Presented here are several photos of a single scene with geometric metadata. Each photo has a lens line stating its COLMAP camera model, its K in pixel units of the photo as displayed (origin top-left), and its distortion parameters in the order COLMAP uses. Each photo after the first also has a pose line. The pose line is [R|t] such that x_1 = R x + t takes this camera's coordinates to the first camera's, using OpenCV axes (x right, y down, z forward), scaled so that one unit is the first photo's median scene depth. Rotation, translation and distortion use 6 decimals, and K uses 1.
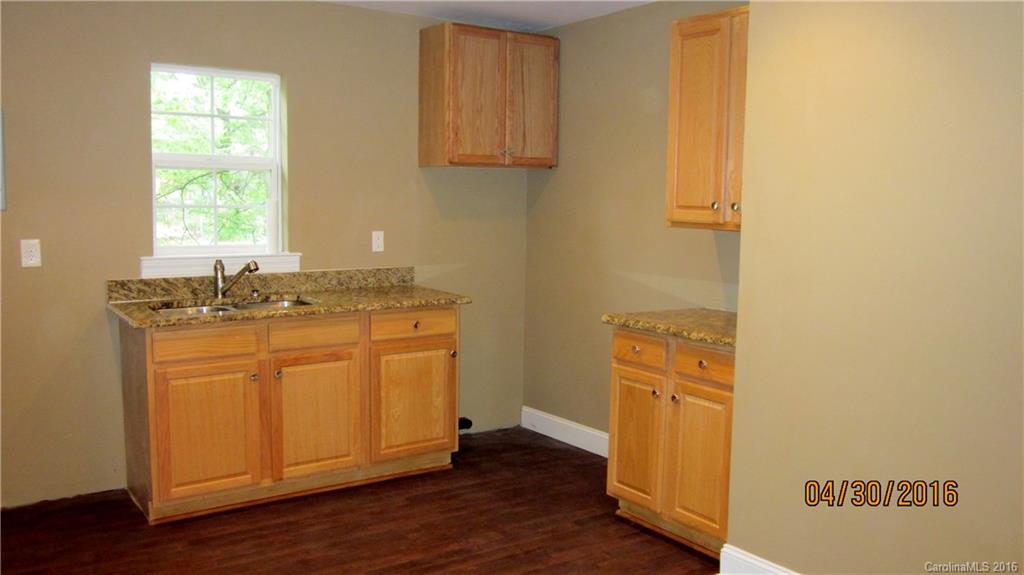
lens RADIAL K [[871.2, 0, 512.0], [0, 871.2, 287.5], [0, 0, 1]] dist [-0.007336, -0.000170]
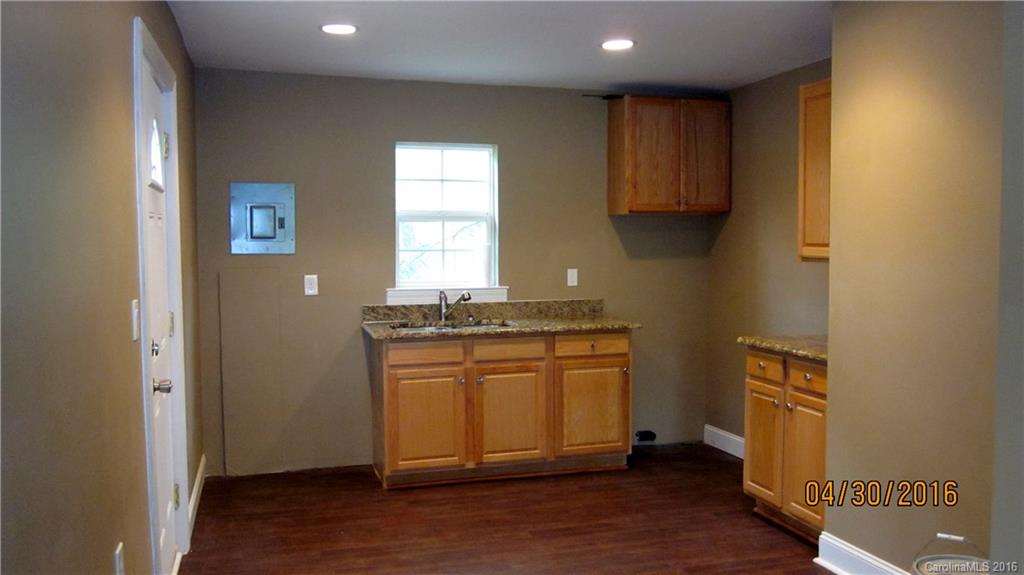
lens RADIAL K [[850.7, 0, 512.0], [0, 850.7, 287.5], [0, 0, 1]] dist [0.001709, -0.001402]
pose [[0.953360, 0.000236, -0.301835, 0.146232], [-0.015159, 0.998775, -0.047102, 0.021247], [0.301454, 0.049481, 0.952196, -0.174957]]
